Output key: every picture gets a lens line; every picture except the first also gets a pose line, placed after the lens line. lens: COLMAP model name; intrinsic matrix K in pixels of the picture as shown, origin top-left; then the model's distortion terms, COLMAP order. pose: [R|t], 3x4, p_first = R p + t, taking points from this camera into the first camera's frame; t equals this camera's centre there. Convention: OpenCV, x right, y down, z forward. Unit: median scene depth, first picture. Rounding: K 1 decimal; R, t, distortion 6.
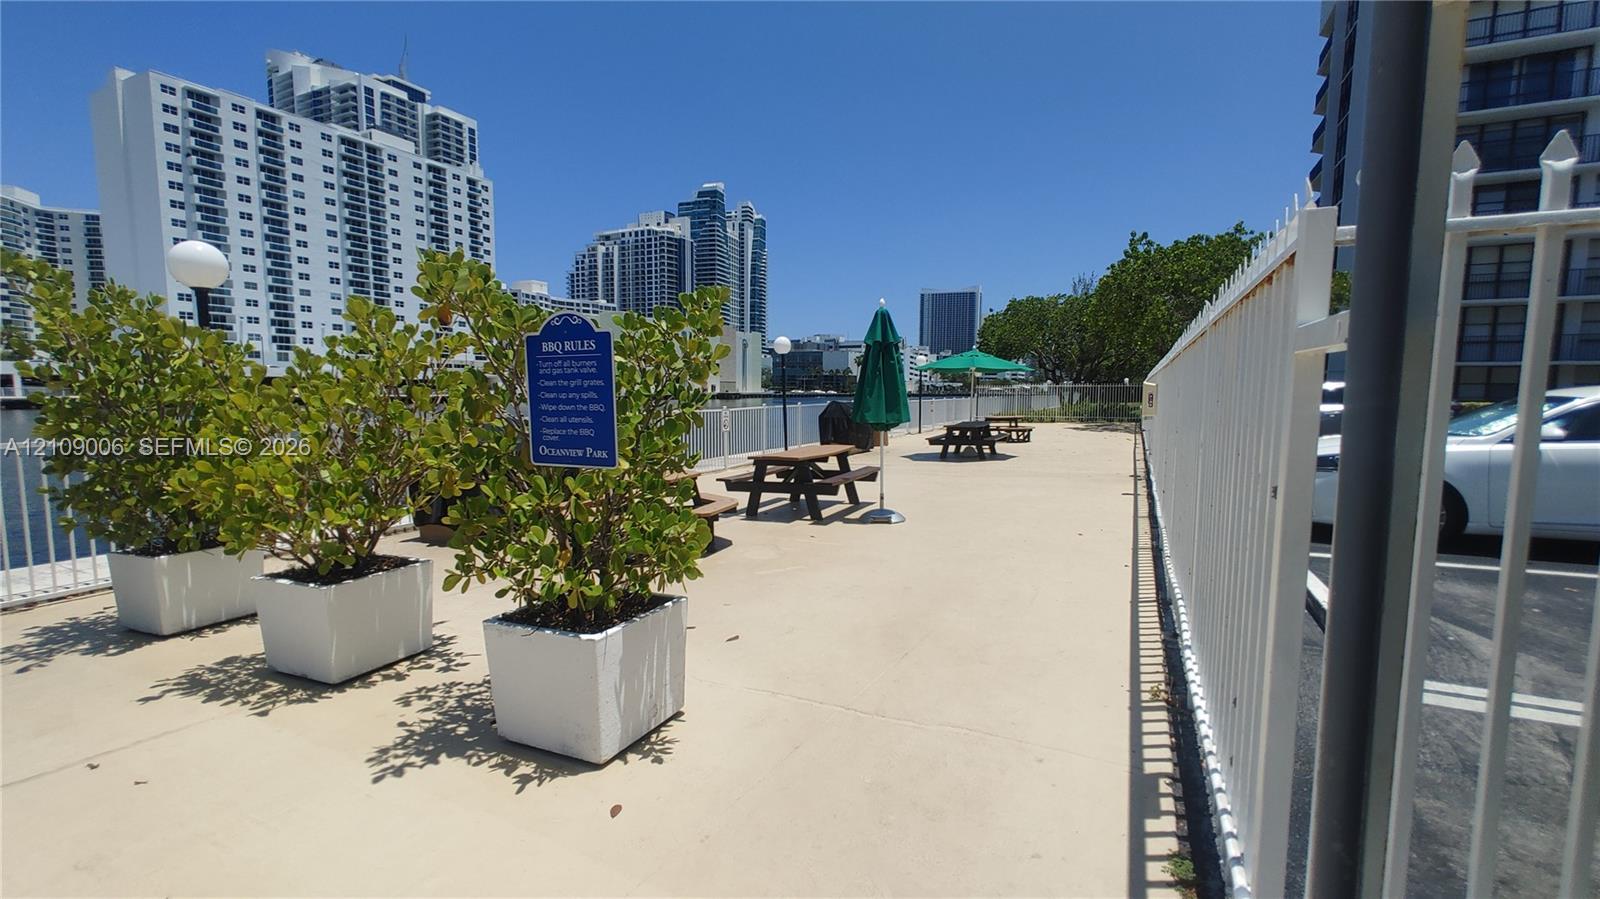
lens RADIAL K [[708.6, 0, 798.8], [0, 708.6, 457.3], [0, 0, 1]] dist [0.000117, 0.000137]
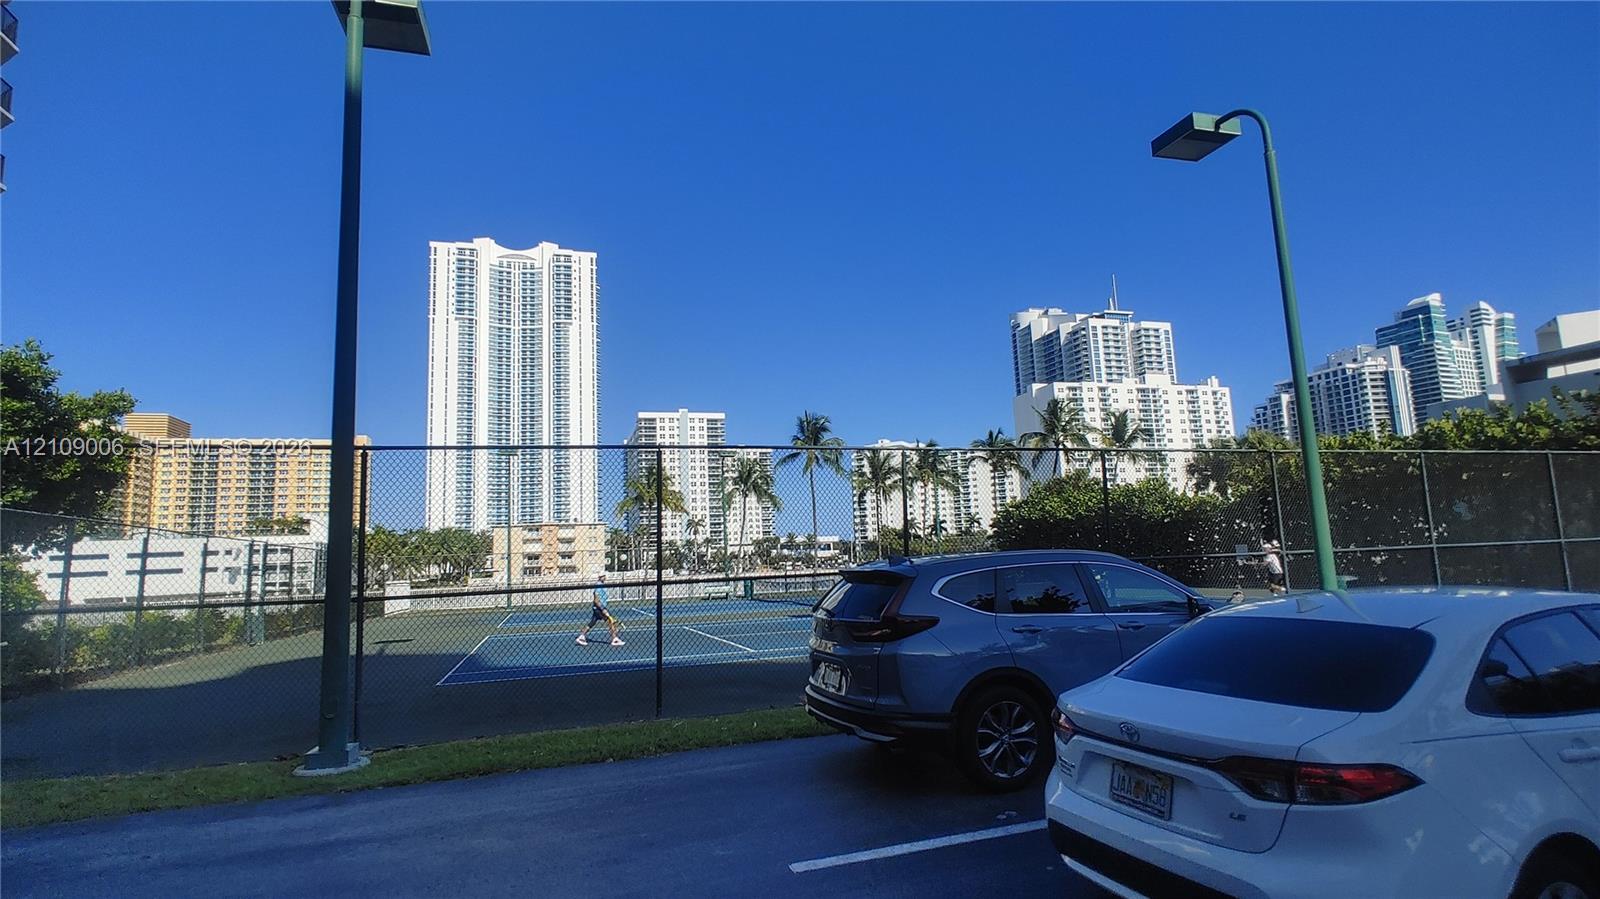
lens RADIAL K [[769.7, 0, 798.3], [0, 769.7, 460.6], [0, 0, 1]] dist [0.003727, 0.000372]
pose [[0.682897, -0.132277, -0.718439, 0.015941], [-0.023289, 0.979028, -0.202392, 0.025904], [0.730143, 0.154945, 0.665494, -0.272946]]
